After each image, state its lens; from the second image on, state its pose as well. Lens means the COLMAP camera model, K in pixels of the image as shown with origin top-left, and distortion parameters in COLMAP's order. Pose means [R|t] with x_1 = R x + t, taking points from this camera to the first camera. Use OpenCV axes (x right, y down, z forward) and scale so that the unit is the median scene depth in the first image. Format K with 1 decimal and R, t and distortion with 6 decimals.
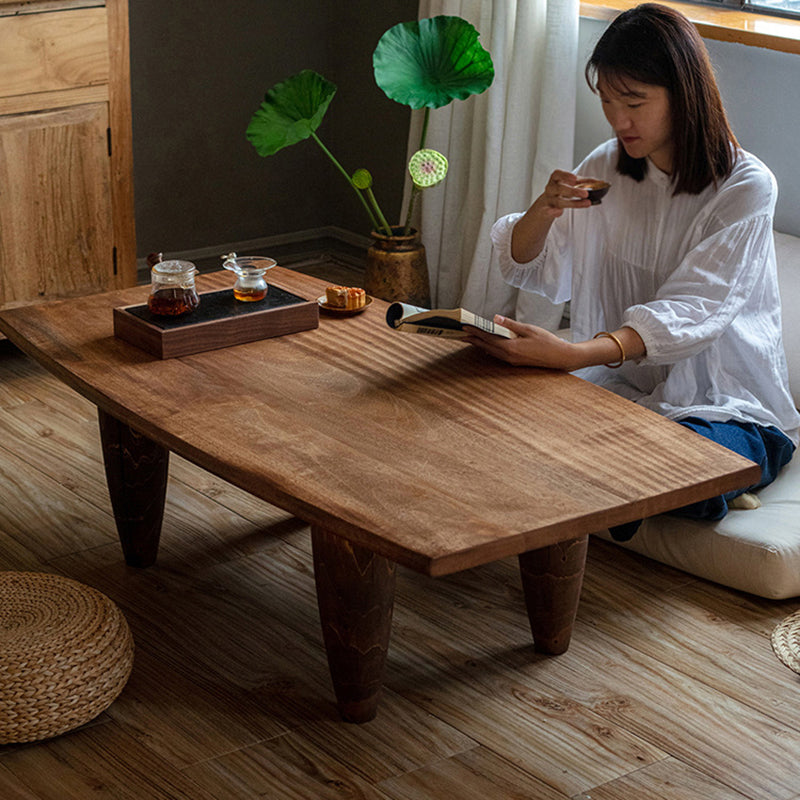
lens RADIAL K [[1965.8, 0, 400.0], [0, 1965.8, 400.0], [0, 0, 1]] dist [-0.048482, -0.884081]
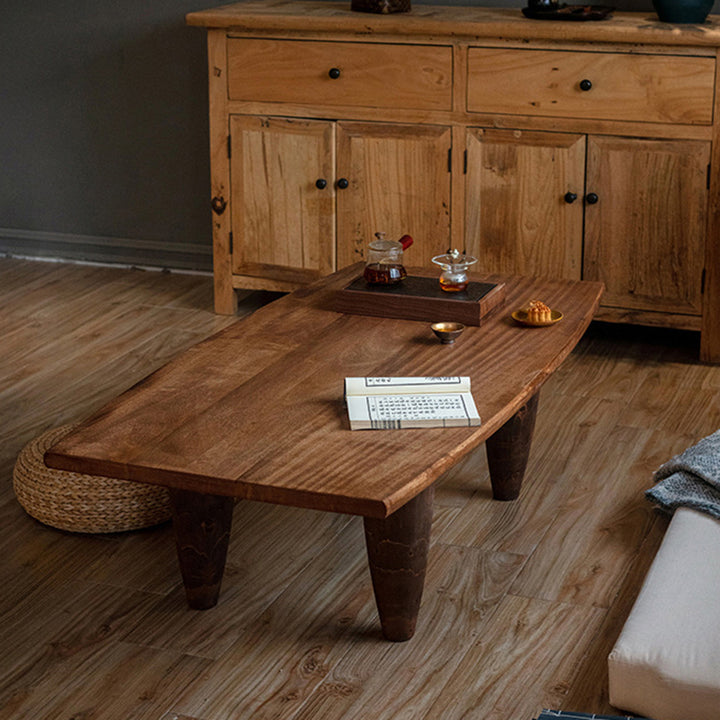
lens RADIAL K [[1634.6, 0, 360.0], [0, 1634.6, 360.0], [0, 0, 1]] dist [-0.093738, -0.129878]
pose [[0.537049, 0.249575, -0.805786, 0.557520], [-0.270696, 0.955700, 0.115592, -0.088431], [0.798938, 0.156044, 0.580817, 0.321000]]
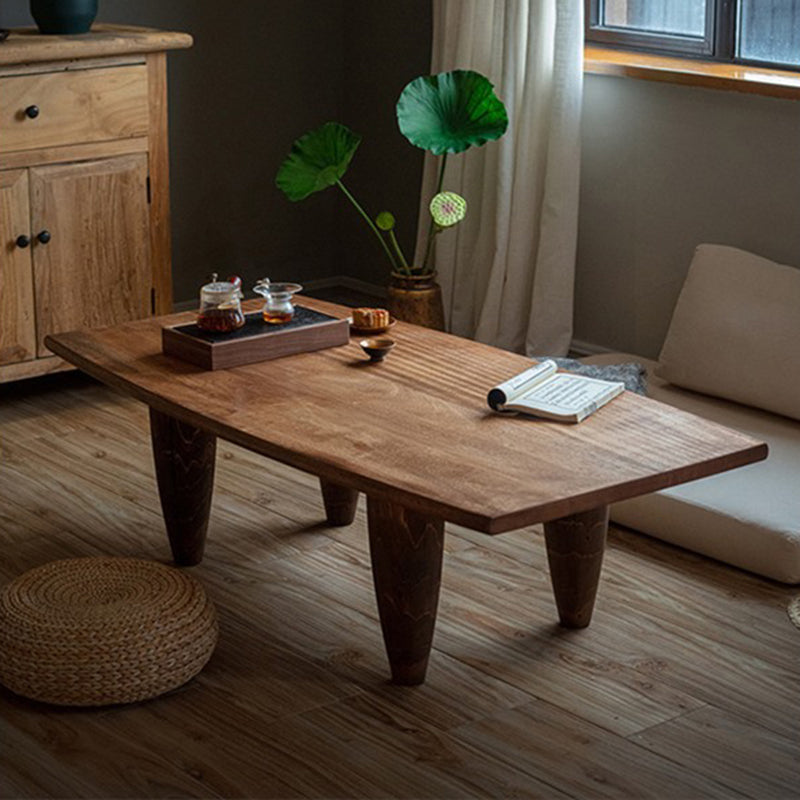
lens RADIAL K [[1965.8, 0, 400.0], [0, 1965.8, 400.0], [0, 0, 1]] dist [-0.048482, -0.884081]
pose [[0.999504, -0.011547, 0.029292, -0.045320], [0.012995, 0.998677, -0.049752, 0.041089], [-0.028679, 0.050108, 0.998332, -0.078828]]
